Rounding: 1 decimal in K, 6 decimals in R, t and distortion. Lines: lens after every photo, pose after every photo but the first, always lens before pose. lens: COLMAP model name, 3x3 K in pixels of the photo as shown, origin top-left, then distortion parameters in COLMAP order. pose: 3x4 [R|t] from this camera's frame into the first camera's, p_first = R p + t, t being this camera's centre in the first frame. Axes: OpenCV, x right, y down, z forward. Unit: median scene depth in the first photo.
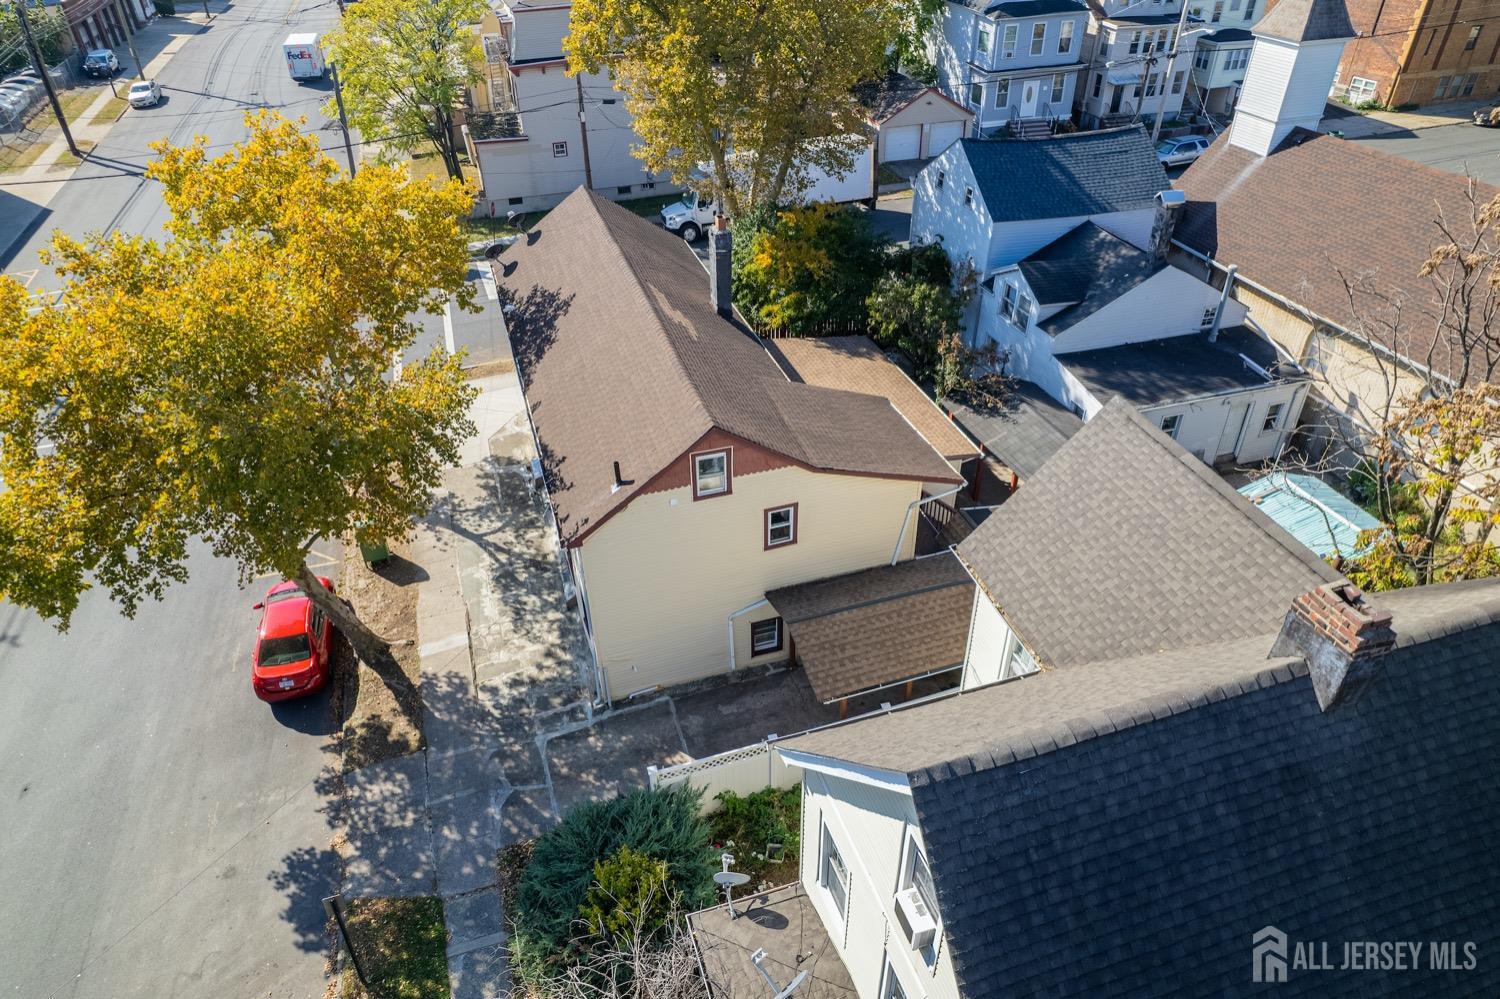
lens RADIAL K [[967.9, 0, 750.0], [0, 967.9, 499.5], [0, 0, 1]] dist [-0.092591, 0.076835]
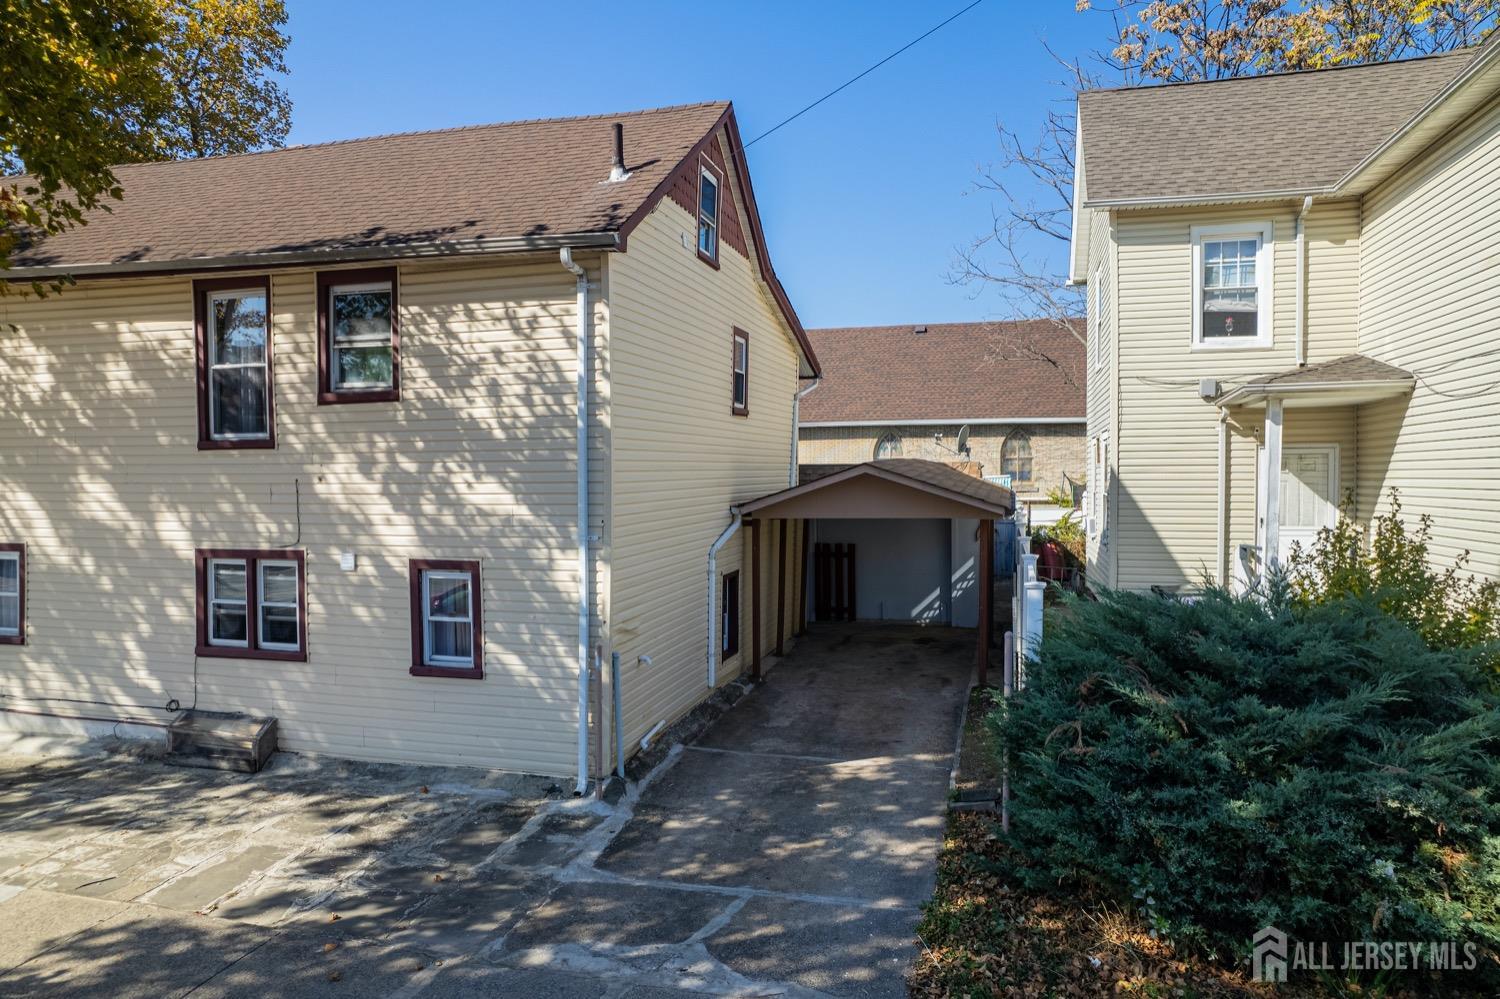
lens RADIAL K [[967.9, 0, 750.0], [0, 967.9, 499.5], [0, 0, 1]] dist [-0.092591, 0.076835]
pose [[0.543148, -0.010601, 0.839570, -0.442953], [0.484183, 0.820876, -0.302870, 0.262336], [-0.685972, 0.571009, 0.450990, 0.709114]]
